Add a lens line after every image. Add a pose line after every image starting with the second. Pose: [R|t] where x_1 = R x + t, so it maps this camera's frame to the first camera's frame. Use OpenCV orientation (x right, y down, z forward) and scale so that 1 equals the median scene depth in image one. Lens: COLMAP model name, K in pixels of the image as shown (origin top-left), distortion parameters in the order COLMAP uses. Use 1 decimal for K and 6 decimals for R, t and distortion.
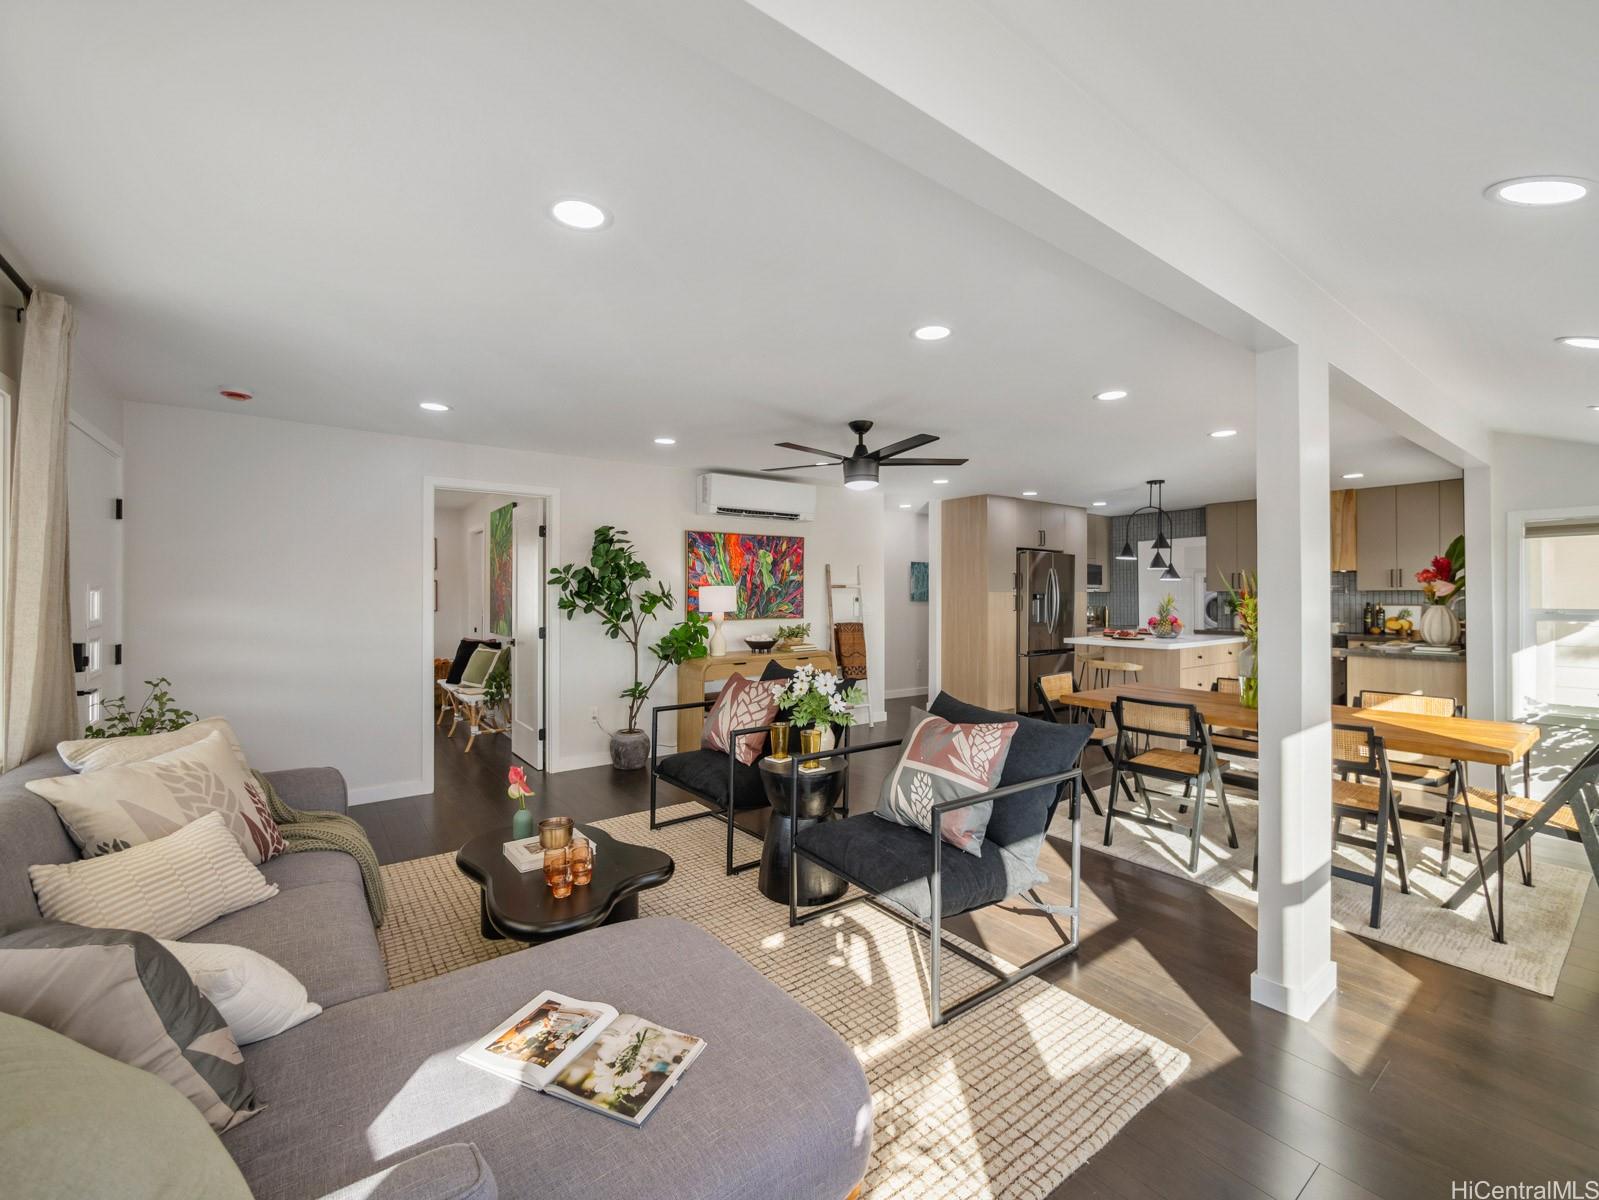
lens RADIAL K [[668.1, 0, 793.4], [0, 668.1, 587.4], [0, 0, 1]] dist [-0.004011, -0.000325]
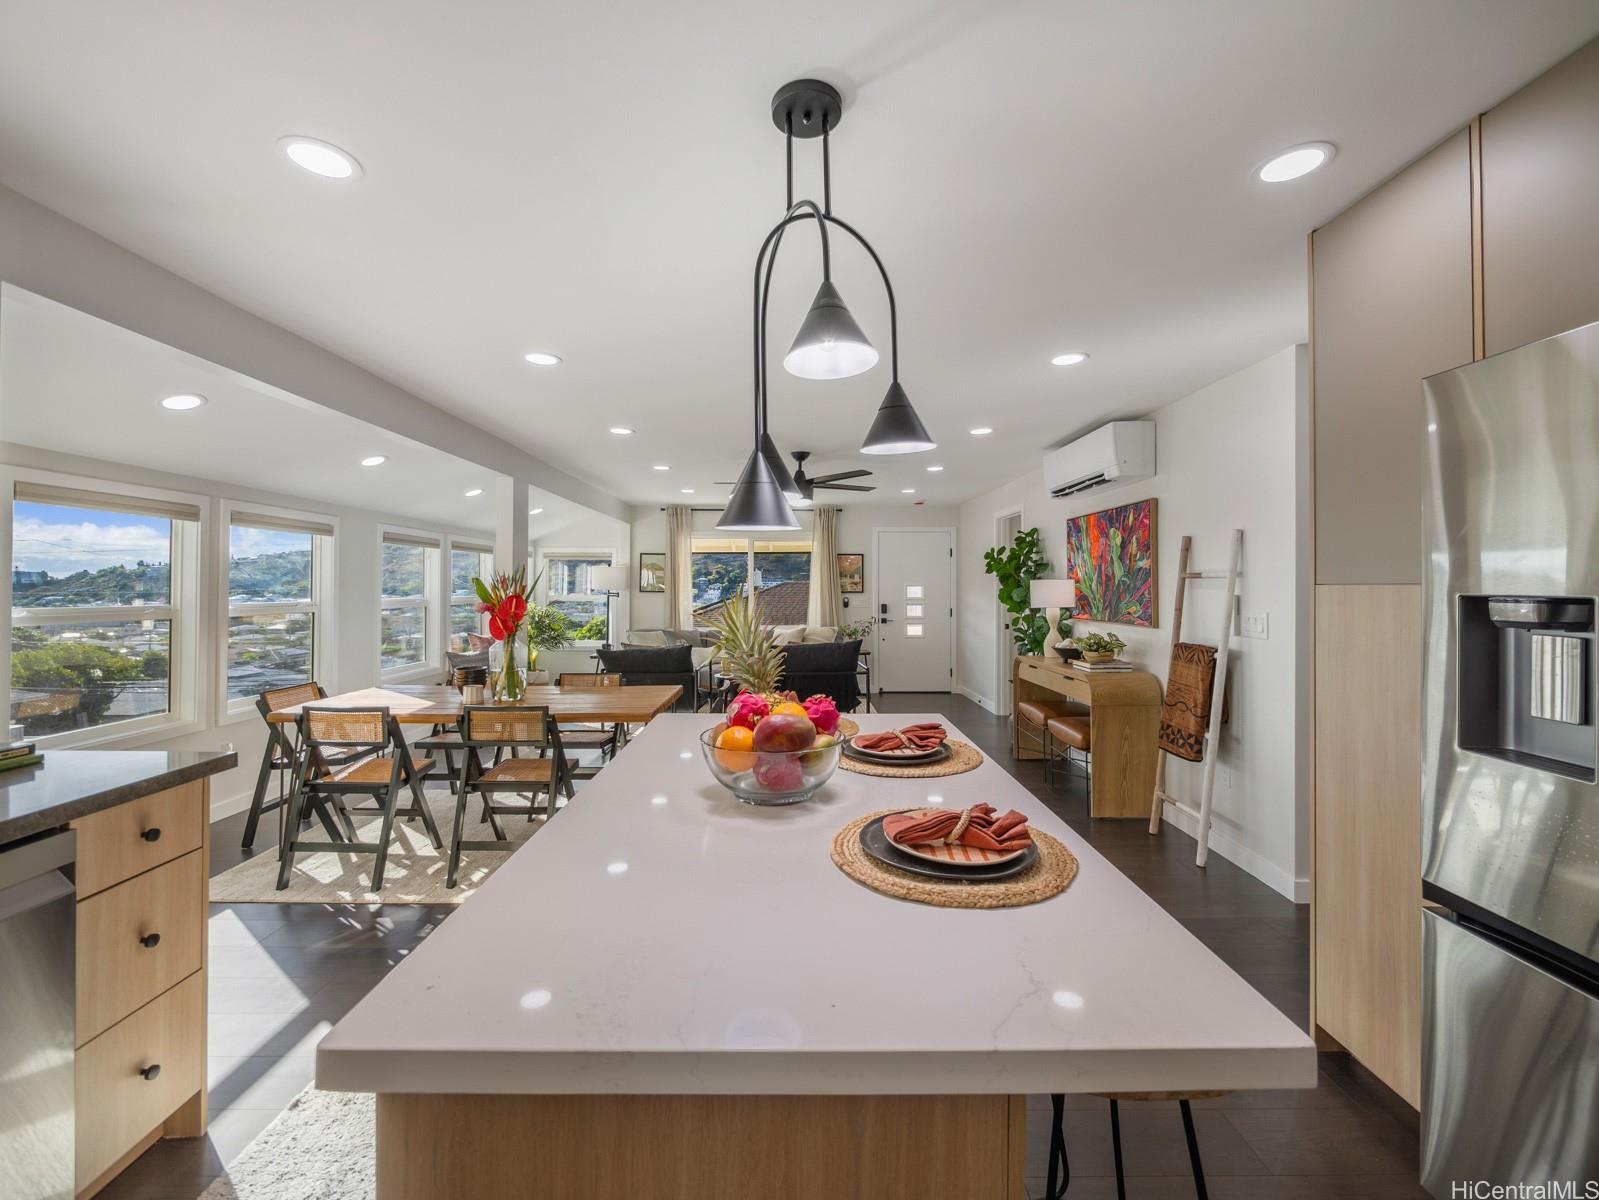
lens RADIAL K [[668.1, 0, 793.4], [0, 668.1, 587.4], [0, 0, 1]] dist [-0.004011, -0.000325]
pose [[-0.593802, -0.001065, -0.804611, 0.747409], [0.004536, 0.999979, -0.004670, 0.010171], [0.804599, -0.006423, -0.593784, 1.150112]]
